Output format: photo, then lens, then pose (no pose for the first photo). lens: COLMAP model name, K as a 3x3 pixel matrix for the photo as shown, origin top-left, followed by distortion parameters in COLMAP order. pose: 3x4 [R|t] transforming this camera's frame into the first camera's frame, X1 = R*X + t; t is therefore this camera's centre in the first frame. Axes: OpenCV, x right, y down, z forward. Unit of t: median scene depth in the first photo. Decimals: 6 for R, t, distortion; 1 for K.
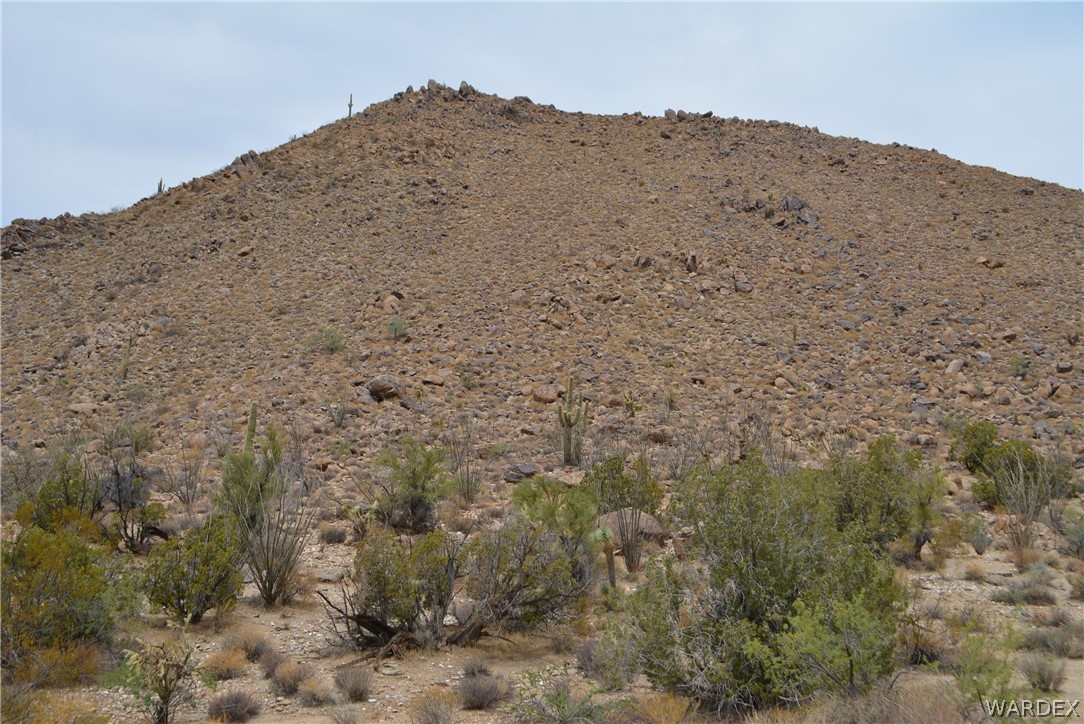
lens RADIAL K [[1148.1, 0, 542.5], [0, 1148.1, 361.9], [0, 0, 1]] dist [-0.006765, 0.000000]
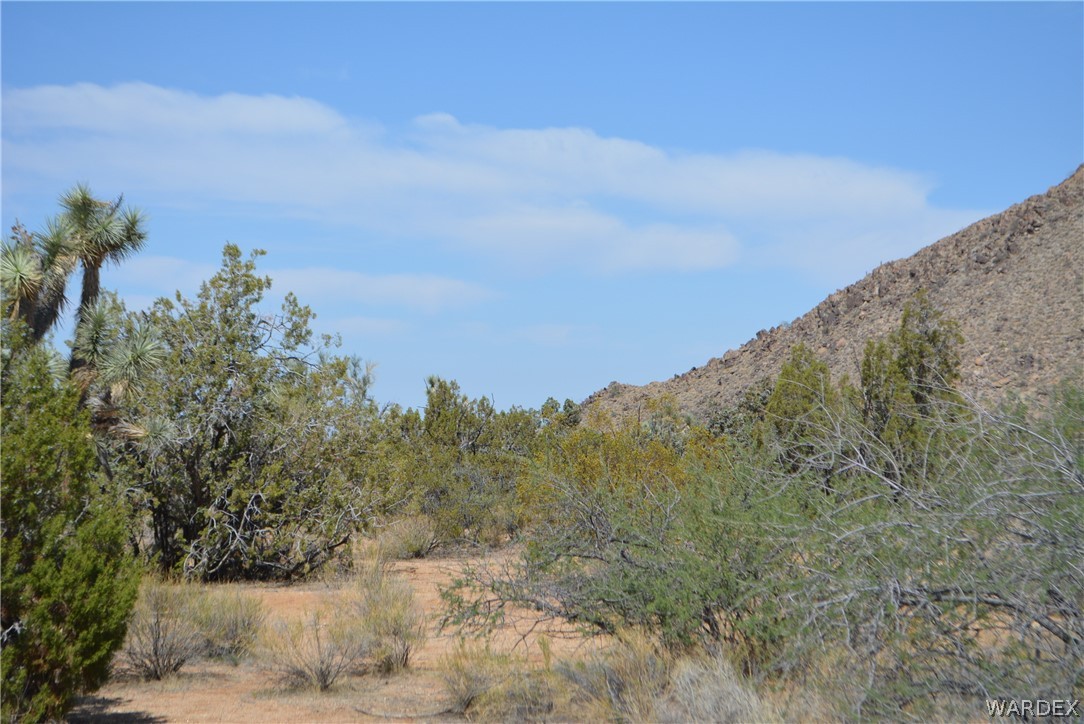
lens RADIAL K [[2529.0, 0, 549.0], [0, 2529.0, 365.3], [0, 0, 1]] dist [0.056522, 0.000000]
pose [[0.842233, -0.027122, -0.538430, 0.942022], [0.099279, 0.989456, 0.105454, -0.428572], [0.529893, -0.142272, 0.836046, -2.591536]]
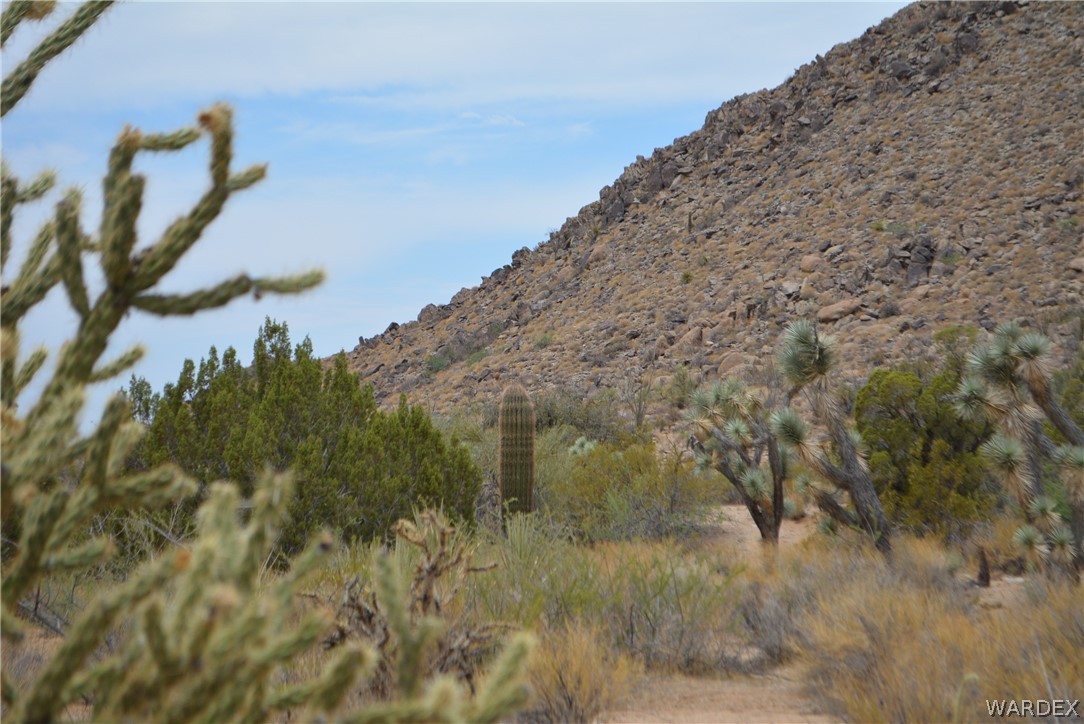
lens RADIAL K [[2529.0, 0, 541.1], [0, 2529.0, 362.9], [0, 0, 1]] dist [0.056522, 0.000000]
pose [[0.786214, -0.040470, -0.616628, 0.263884], [0.114134, 0.990196, 0.080536, -0.055243], [0.607323, -0.133697, 0.783125, -0.403529]]
